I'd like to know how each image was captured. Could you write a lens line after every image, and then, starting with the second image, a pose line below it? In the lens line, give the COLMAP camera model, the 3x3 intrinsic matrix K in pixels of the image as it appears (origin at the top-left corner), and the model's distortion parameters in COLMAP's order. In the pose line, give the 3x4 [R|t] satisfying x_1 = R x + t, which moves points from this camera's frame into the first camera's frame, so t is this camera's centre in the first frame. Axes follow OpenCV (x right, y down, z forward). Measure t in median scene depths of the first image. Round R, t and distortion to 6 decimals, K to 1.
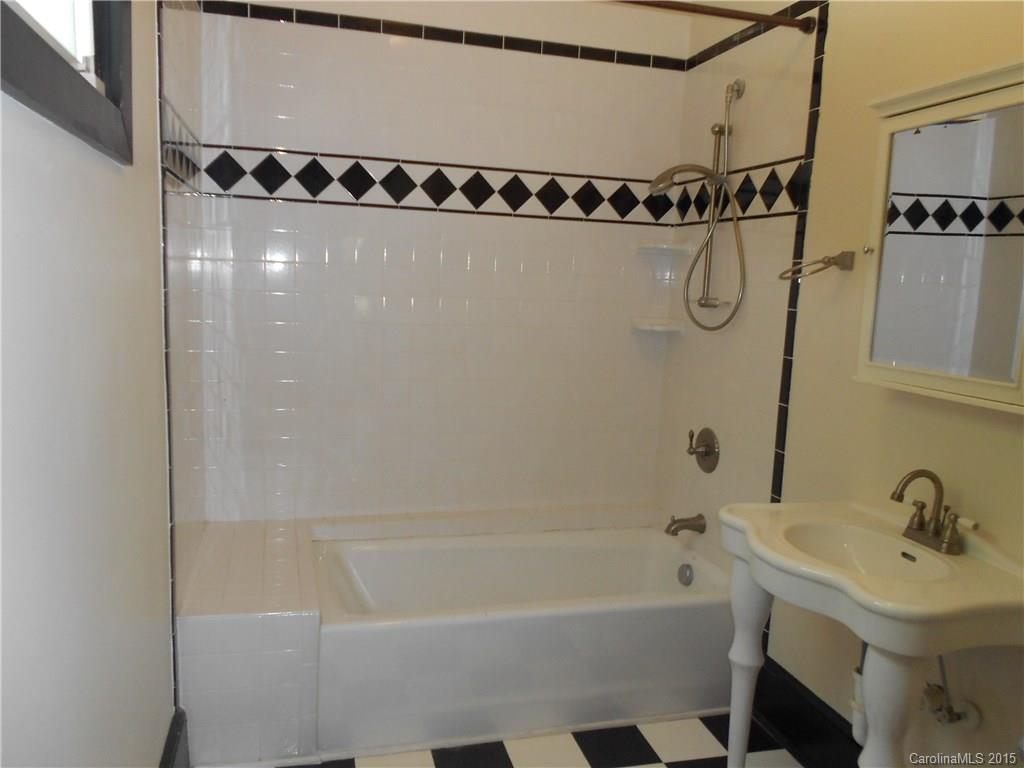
lens RADIAL K [[802.5, 0, 517.9], [0, 802.5, 390.3], [0, 0, 1]] dist [0.020409, -0.017348]
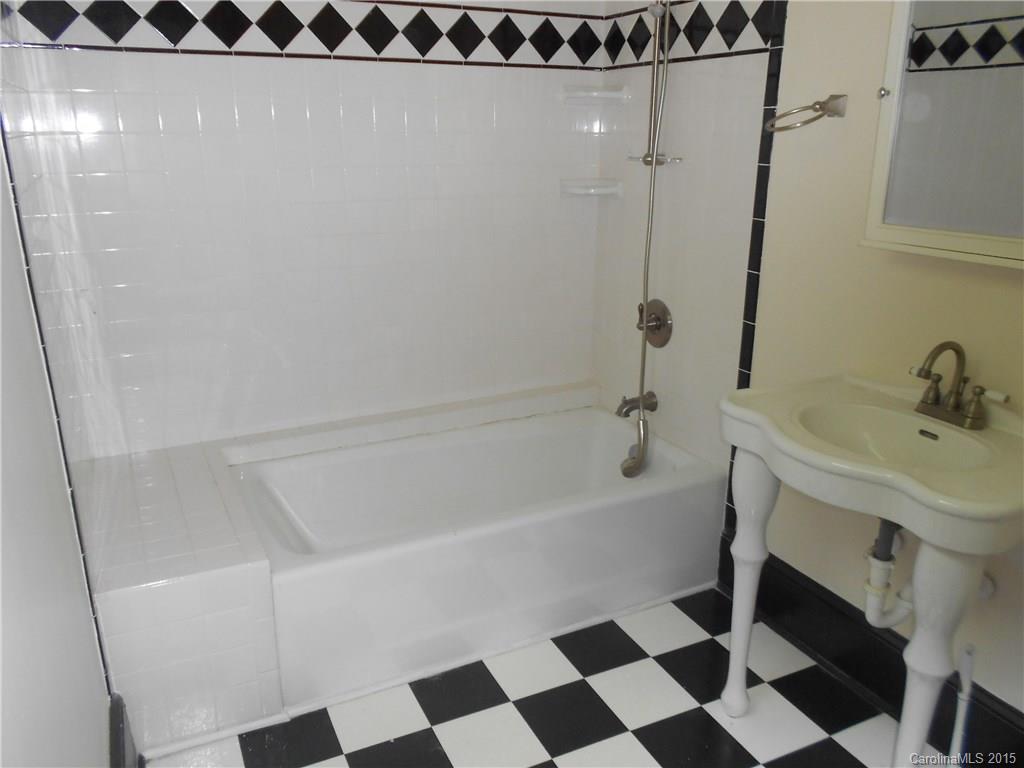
lens RADIAL K [[809.1, 0, 515.5], [0, 809.1, 383.9], [0, 0, 1]] dist [0.060436, -0.078694]
pose [[0.981505, -0.095108, 0.166138, -0.101131], [0.065984, 0.982750, 0.172768, -0.034460], [-0.179704, -0.158610, 0.970850, 0.126600]]
